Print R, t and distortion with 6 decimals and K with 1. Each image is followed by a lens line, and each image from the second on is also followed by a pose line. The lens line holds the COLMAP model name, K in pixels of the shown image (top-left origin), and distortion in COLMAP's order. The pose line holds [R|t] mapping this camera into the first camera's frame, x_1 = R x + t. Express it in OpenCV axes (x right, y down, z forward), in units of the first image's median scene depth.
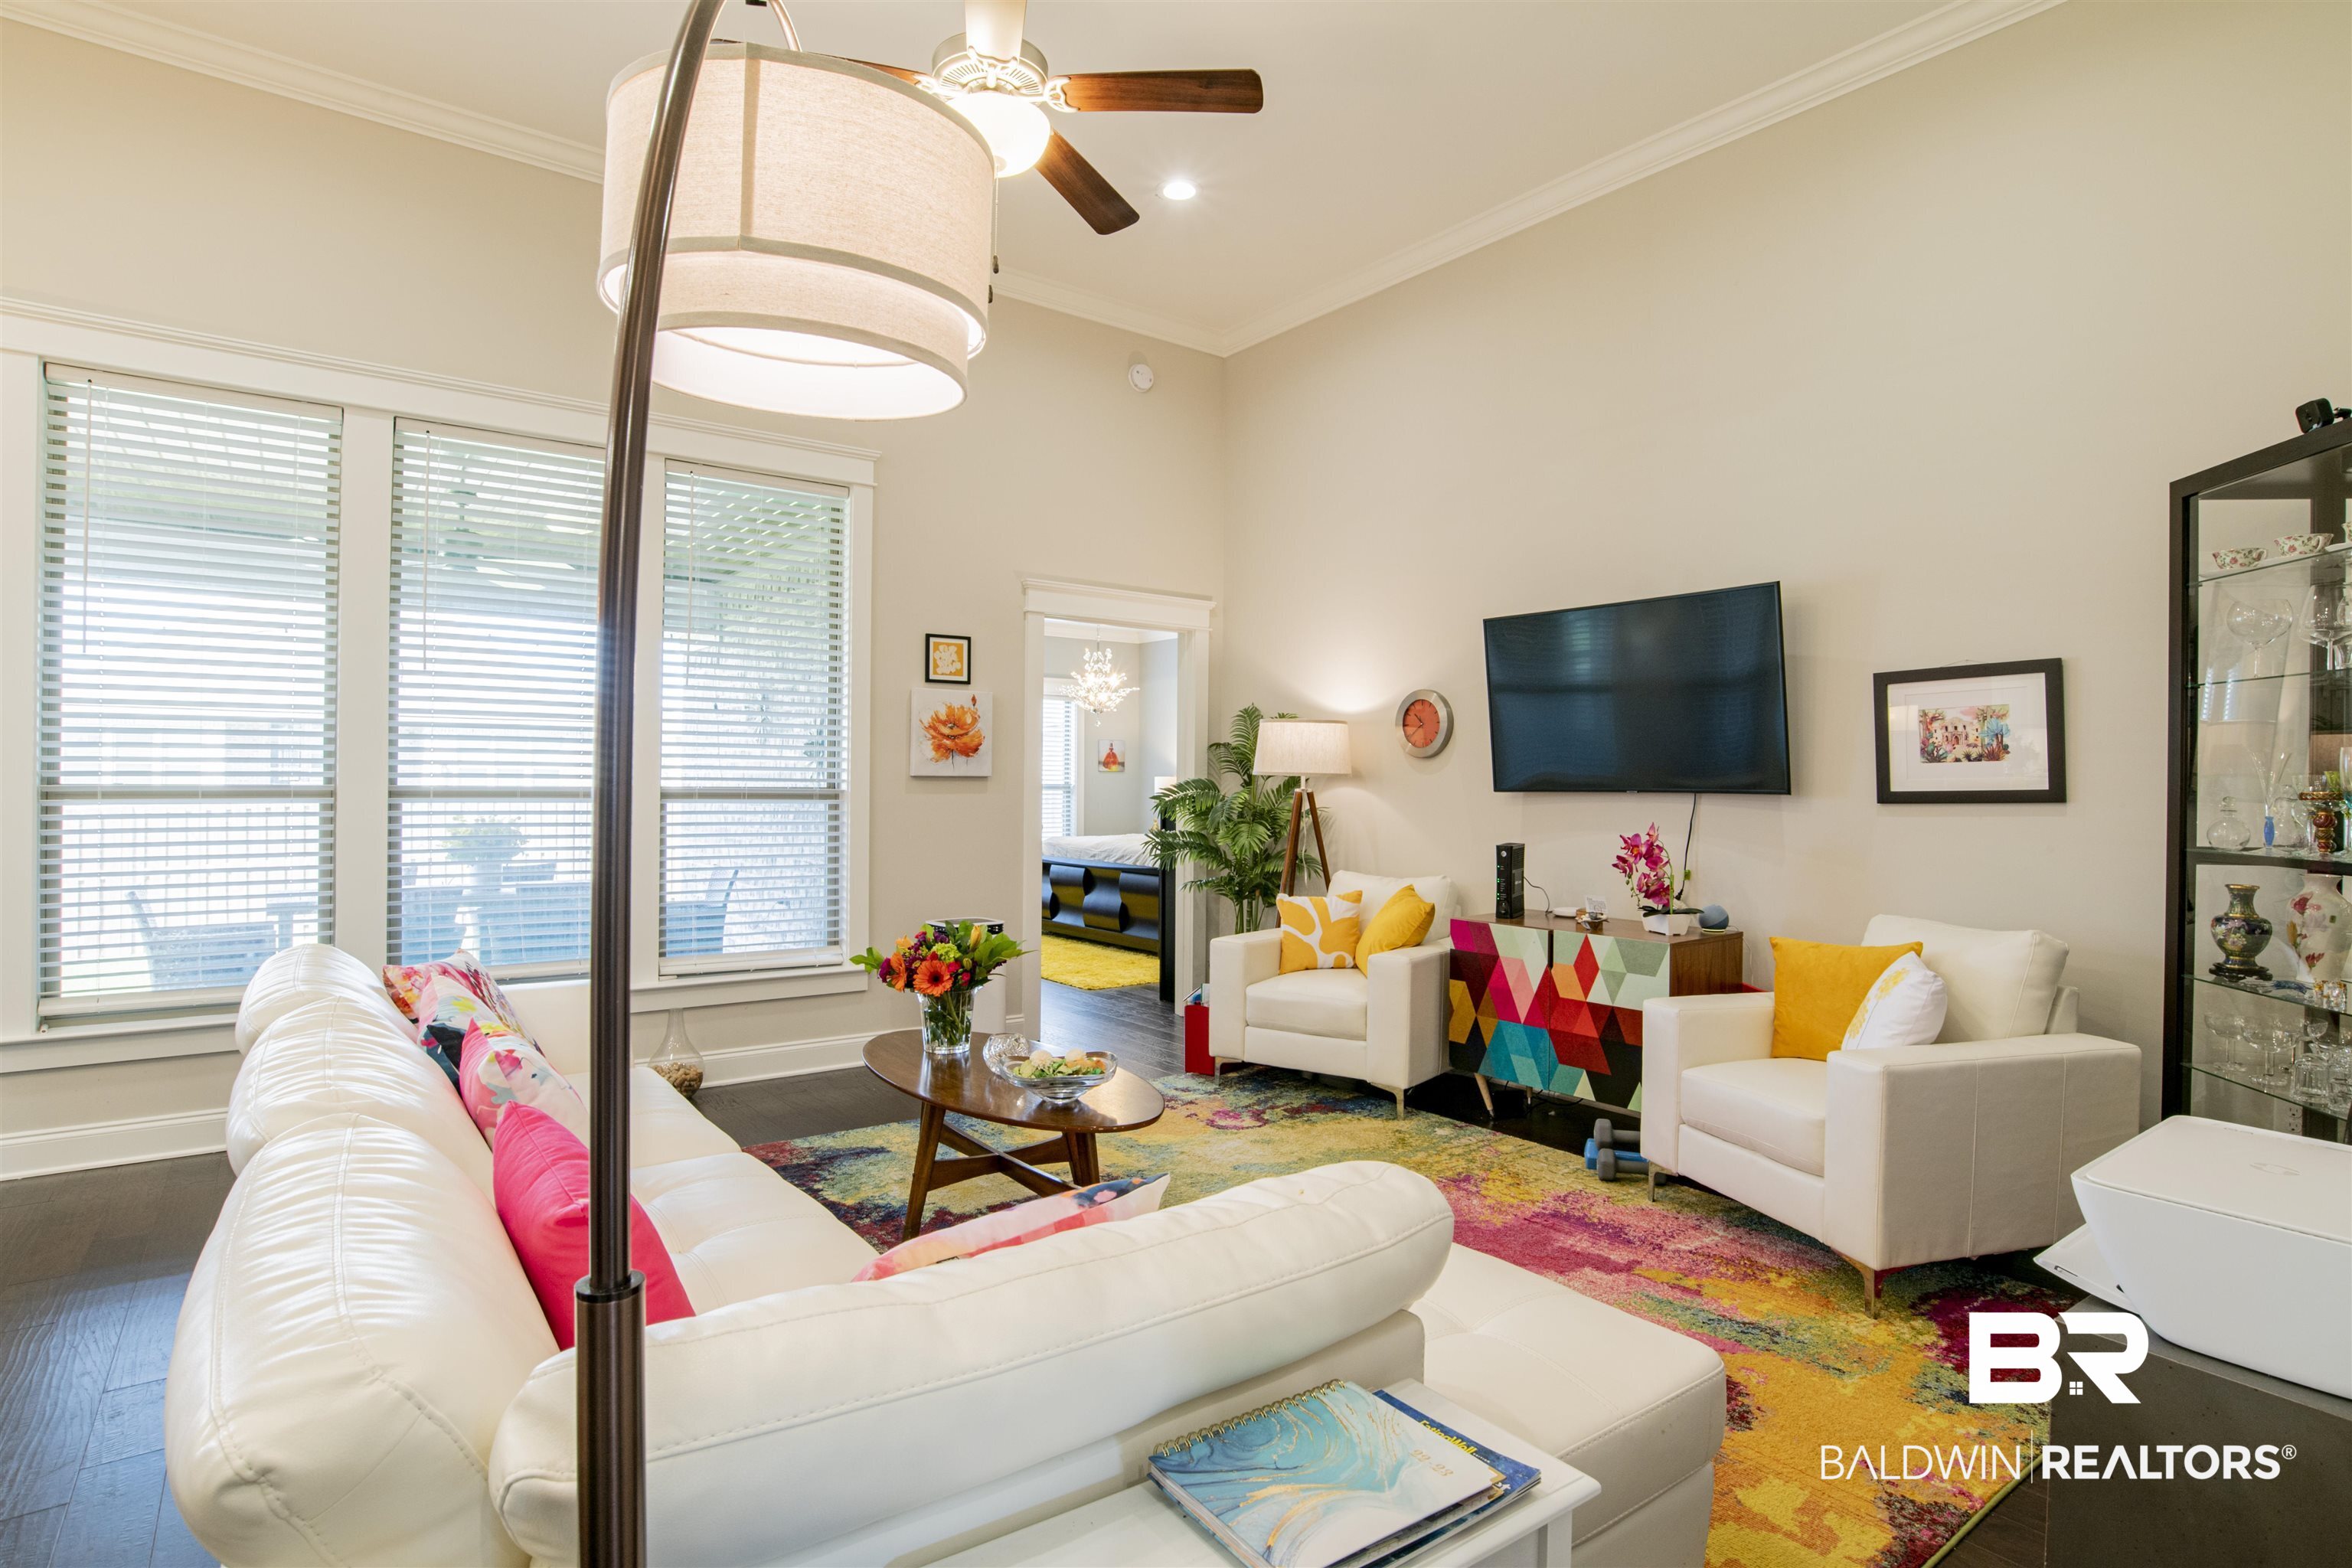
lens RADIAL K [[1206.2, 0, 1179.1], [0, 1206.2, 784.0], [0, 0, 1]] dist [-0.071706, 0.028344]
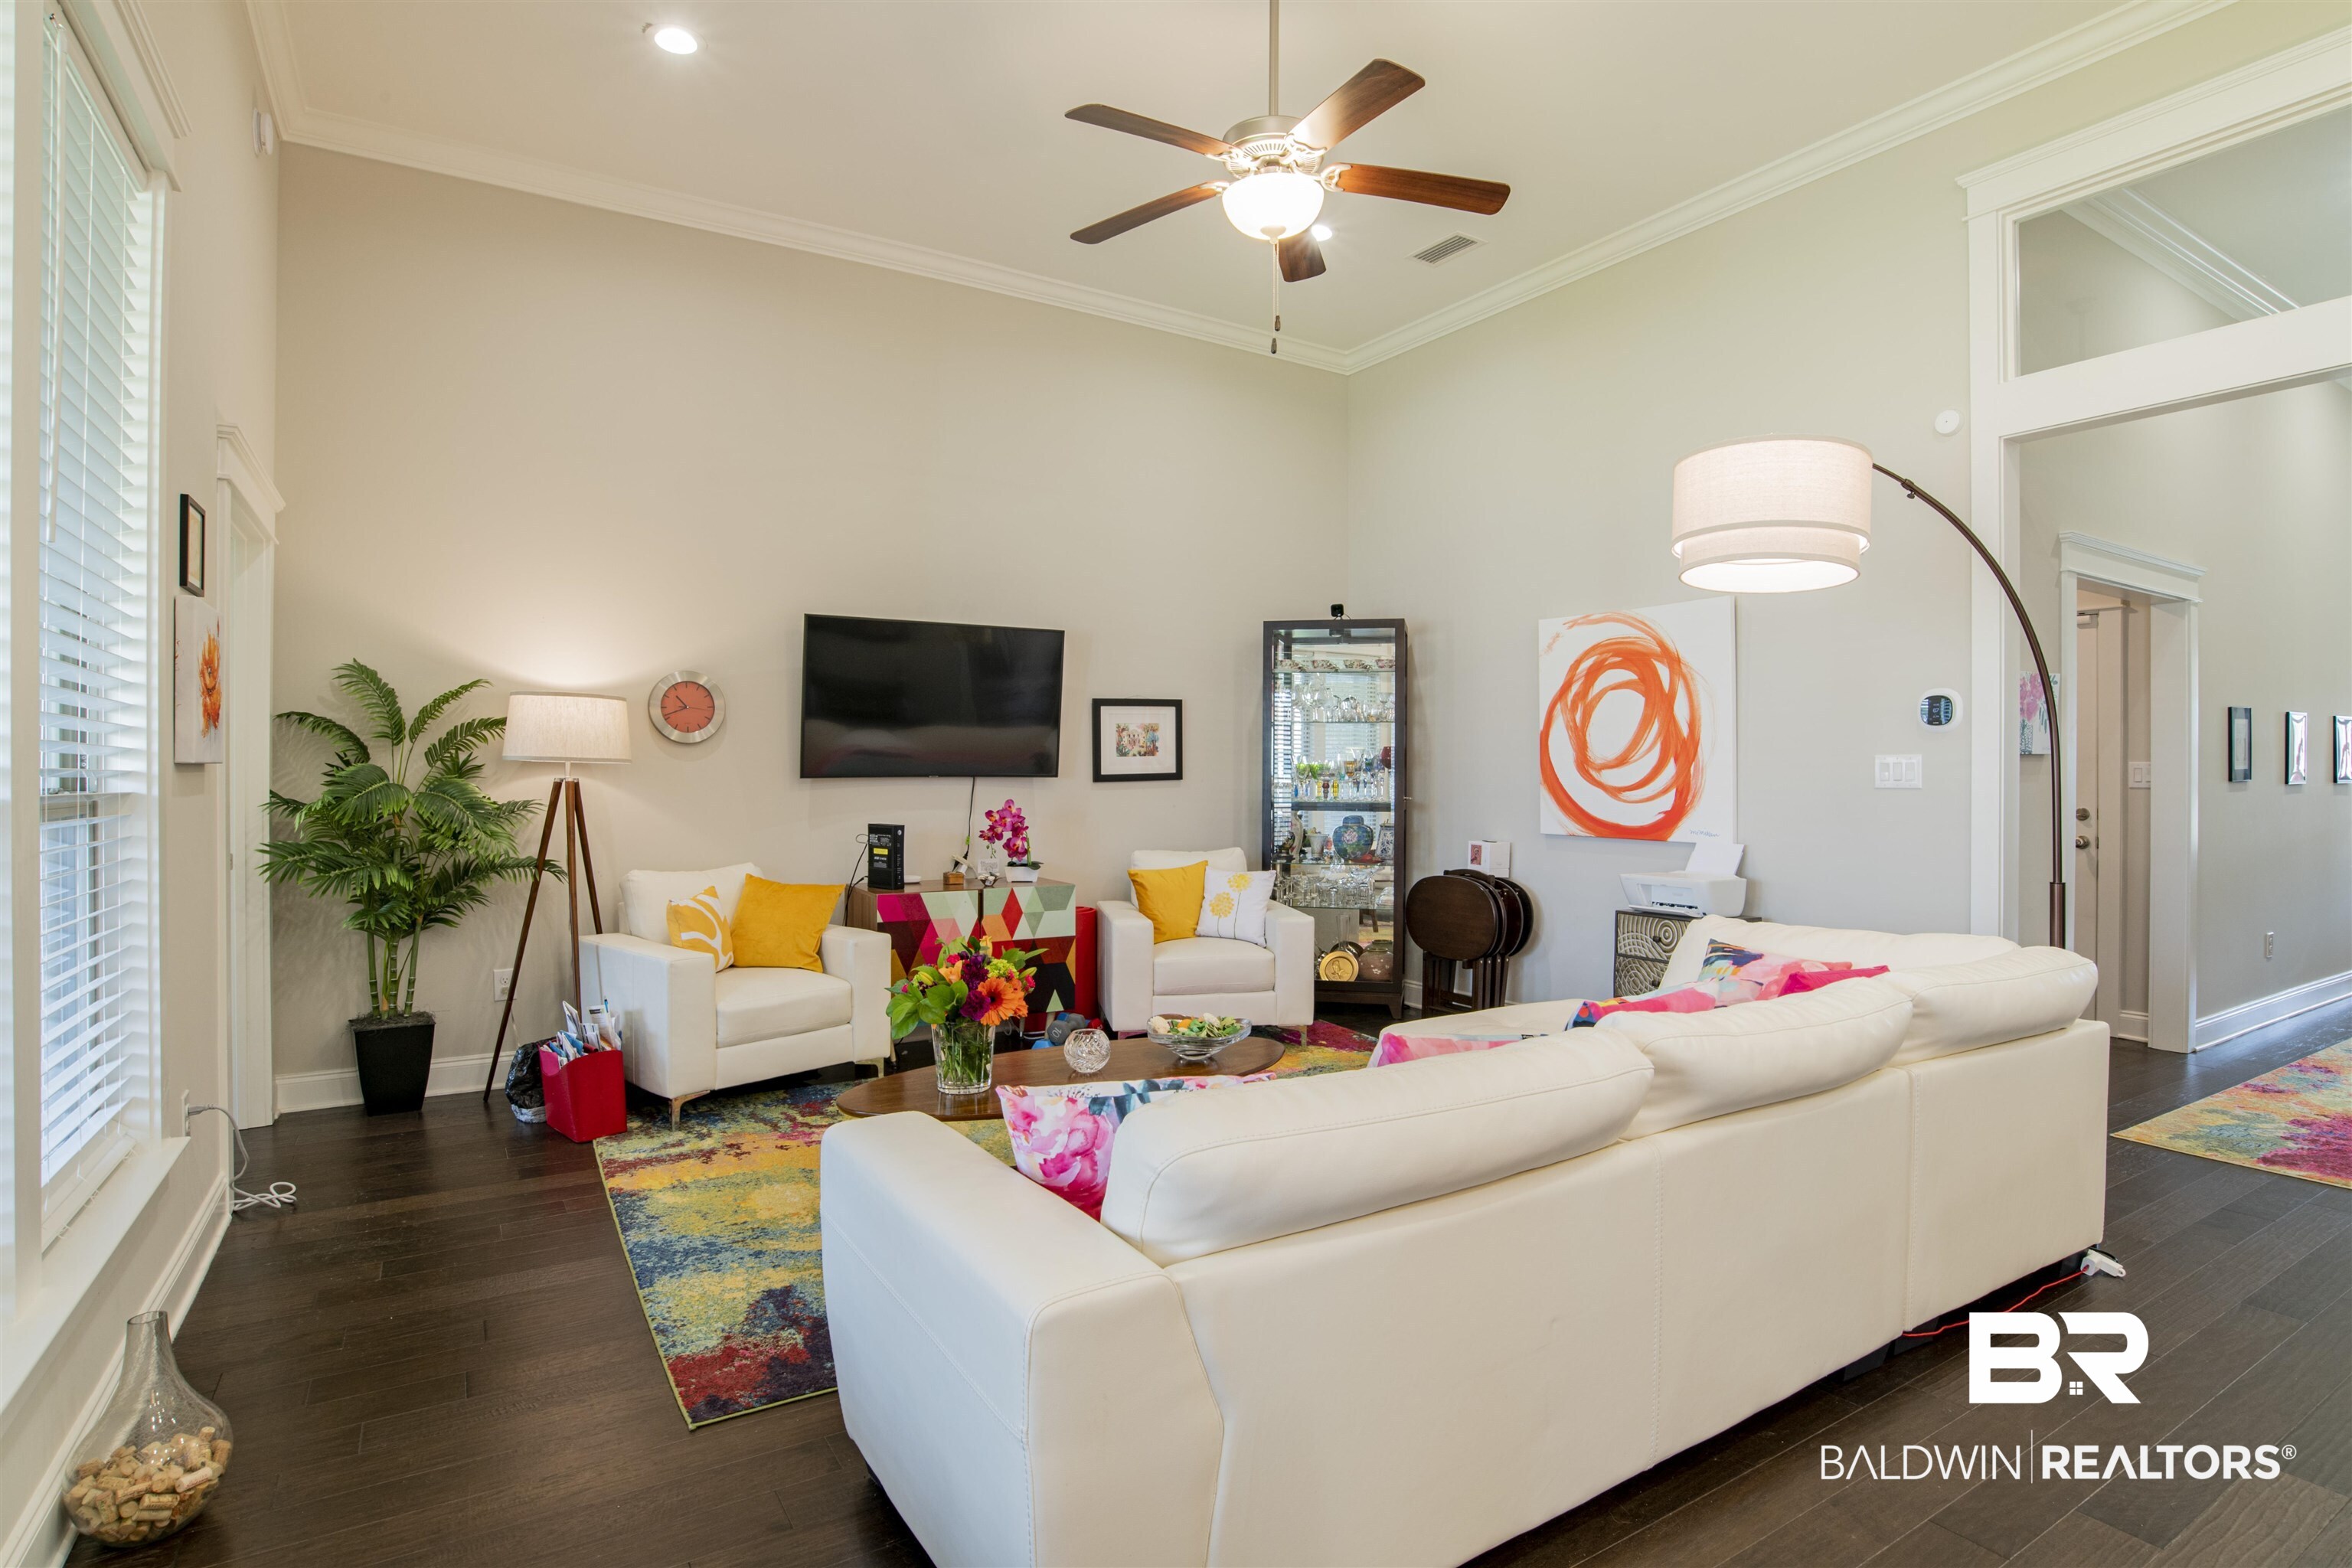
lens RADIAL K [[1206.2, 0, 1179.1], [0, 1206.2, 784.0], [0, 0, 1]] dist [-0.071706, 0.028344]
pose [[0.095423, -0.019298, 0.995250, -0.962518], [-0.000840, 0.999810, 0.019467, -0.011942], [-0.995436, -0.002694, 0.095388, 0.722569]]
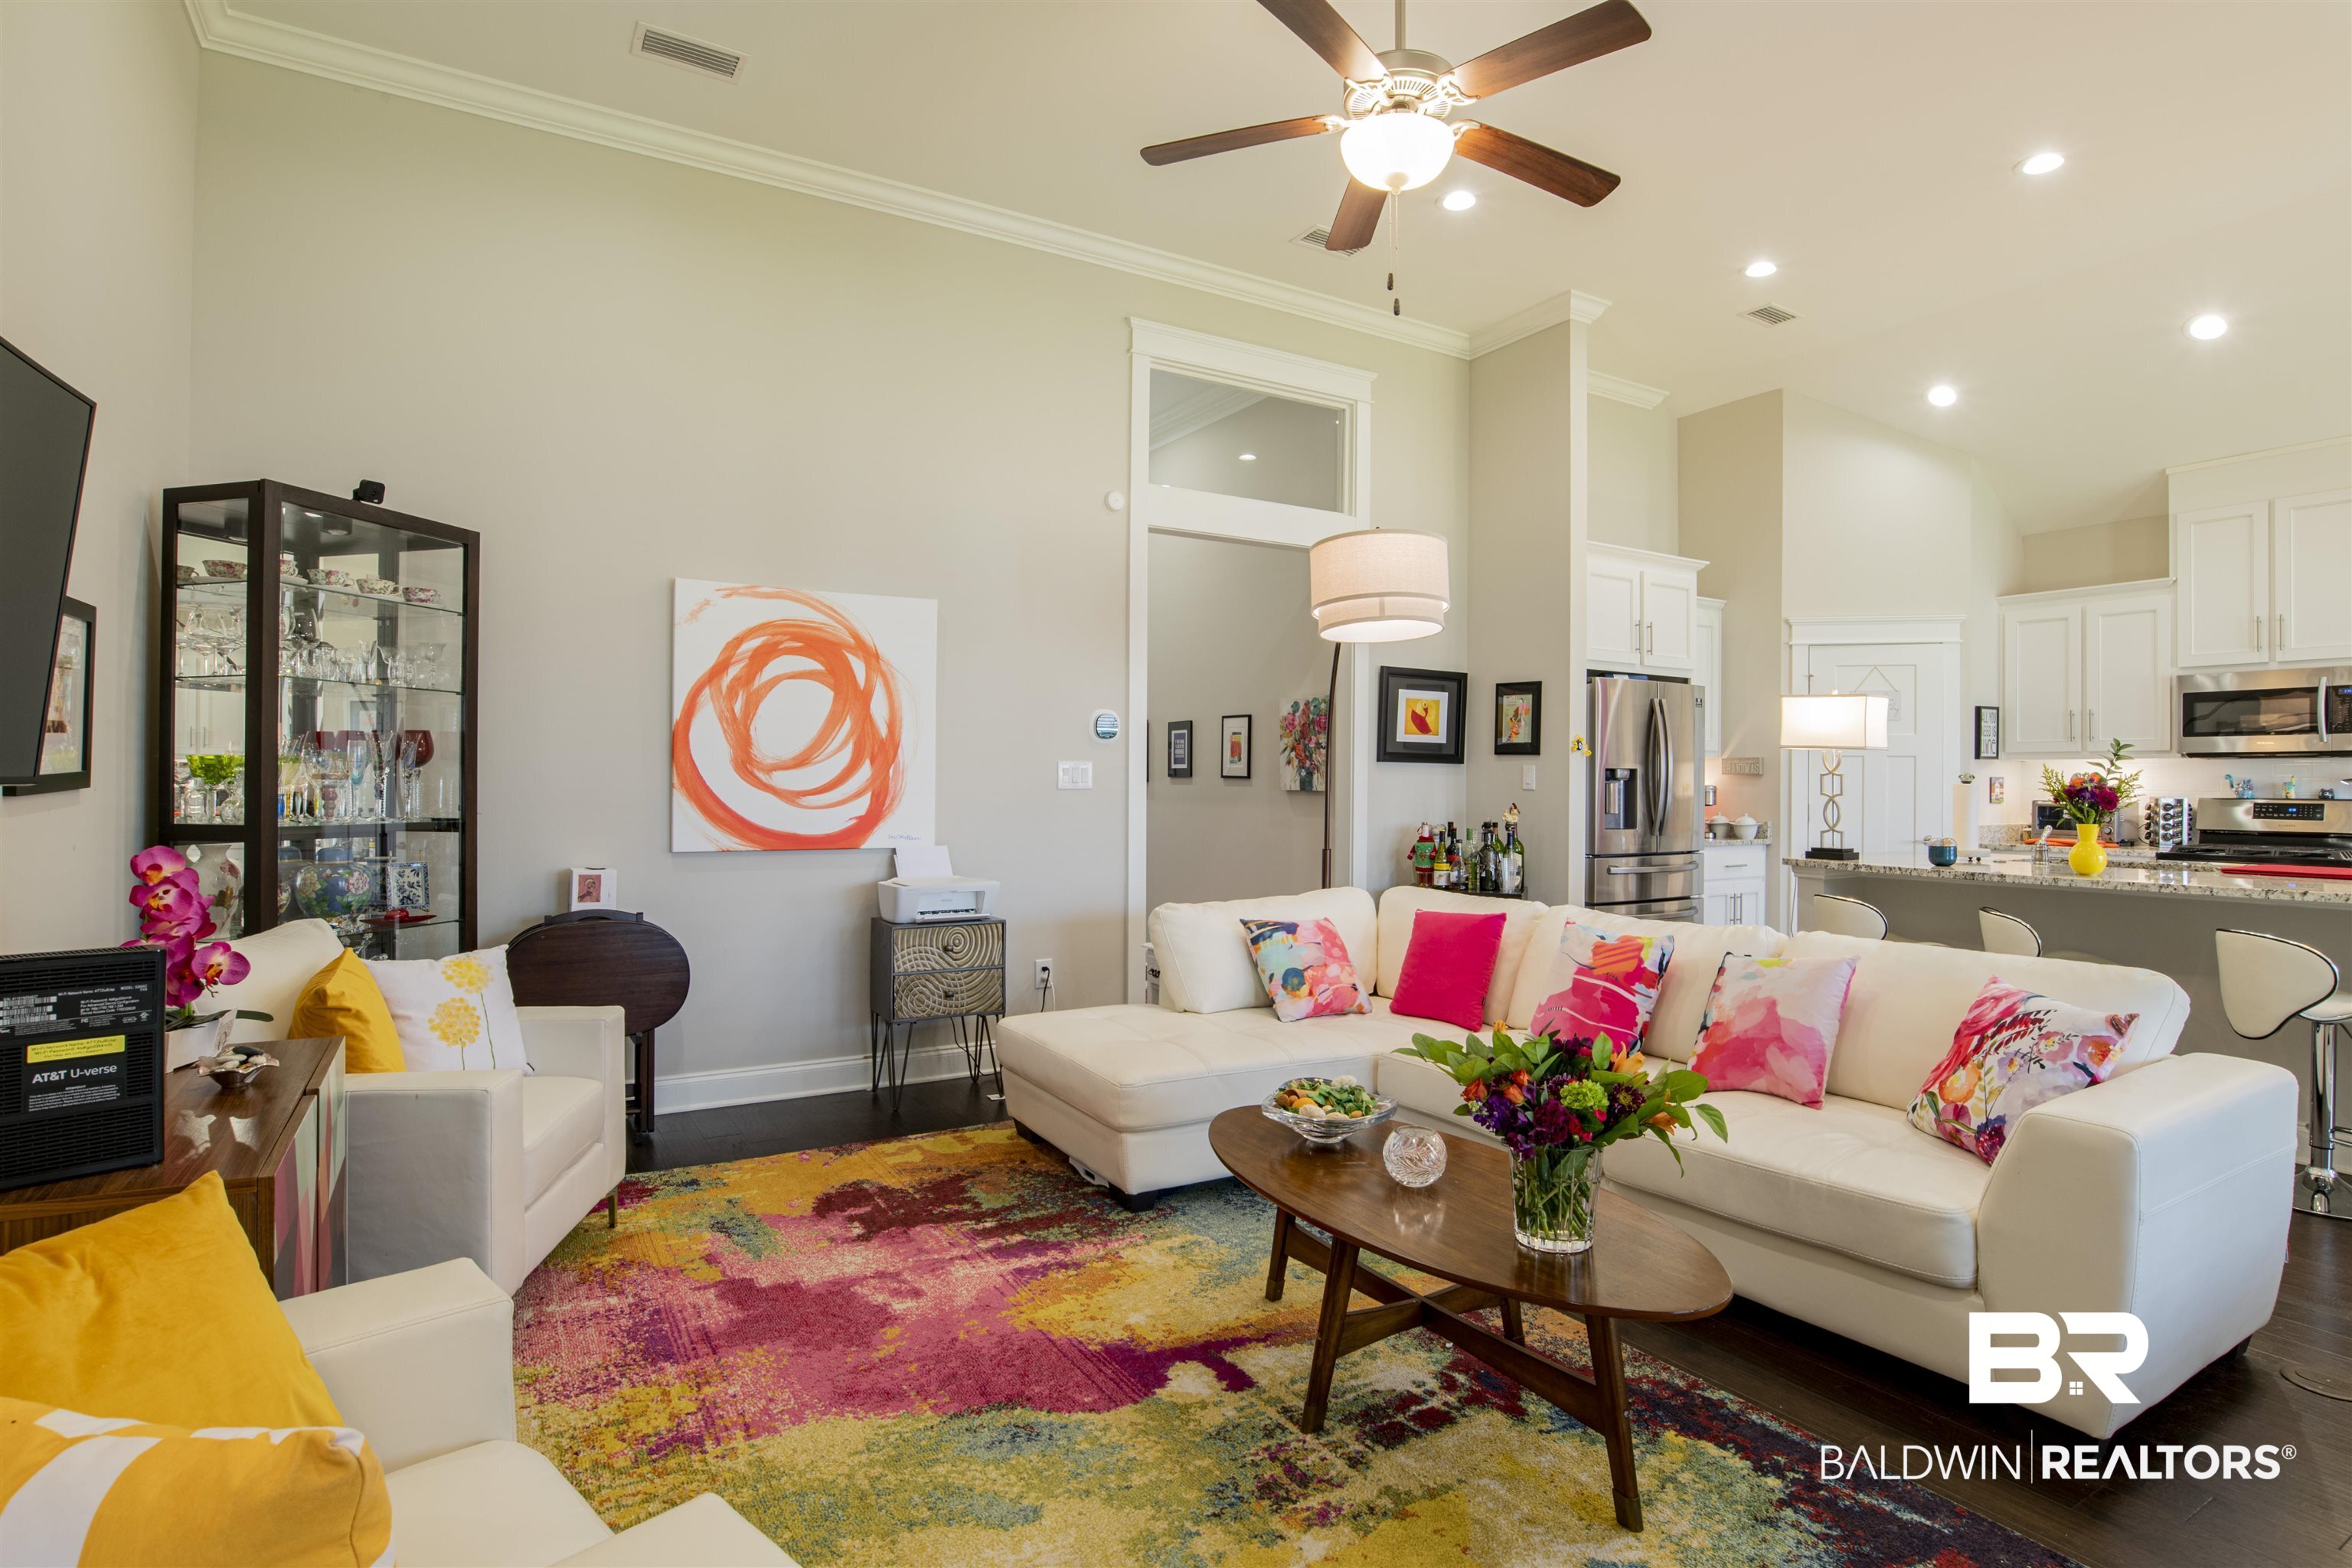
lens RADIAL K [[1206.2, 0, 1179.1], [0, 1206.2, 784.0], [0, 0, 1]] dist [-0.071706, 0.028344]
pose [[-0.993987, -0.017053, 0.108164, -0.064655], [-0.016640, 0.999850, 0.004725, -0.001254], [-0.108228, 0.002897, -0.994122, 1.497001]]
